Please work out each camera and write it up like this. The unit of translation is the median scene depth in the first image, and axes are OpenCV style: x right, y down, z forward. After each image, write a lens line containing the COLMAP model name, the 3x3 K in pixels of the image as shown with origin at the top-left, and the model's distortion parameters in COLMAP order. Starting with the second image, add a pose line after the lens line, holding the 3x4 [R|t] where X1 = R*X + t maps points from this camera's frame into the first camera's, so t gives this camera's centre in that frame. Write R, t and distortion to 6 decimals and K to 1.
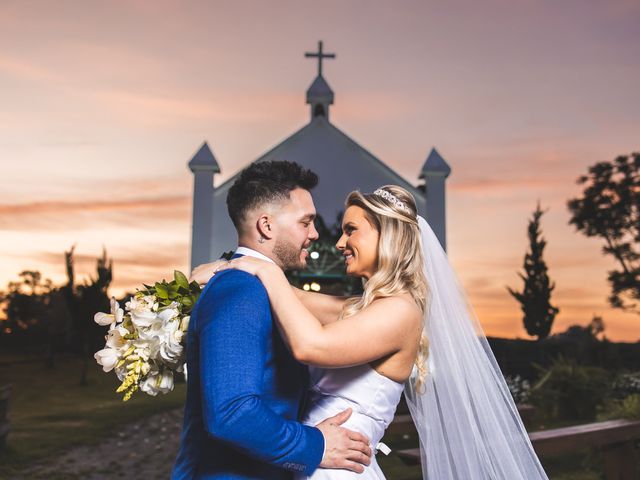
lens RADIAL K [[476.2, 0, 322.0], [0, 476.2, 237.2], [0, 0, 1]] dist [0.015123, -0.009218]
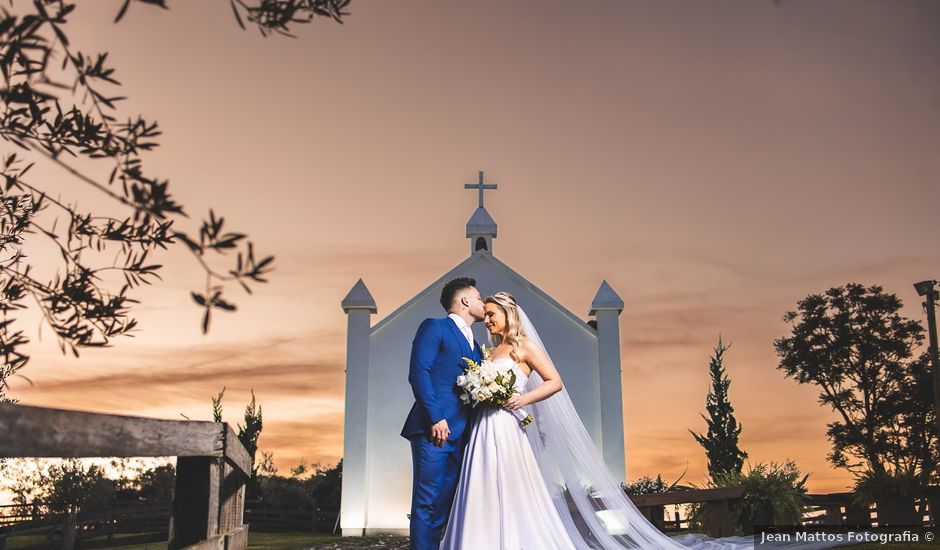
lens RADIAL K [[922.8, 0, 468.5], [0, 922.8, 273.1], [0, 0, 1]] dist [0.007028, 0.000043]
pose [[0.999885, -0.014660, 0.003808, -0.035764], [0.015116, 0.981791, -0.189364, 0.120729], [-0.000963, 0.189400, 0.981900, -0.706440]]
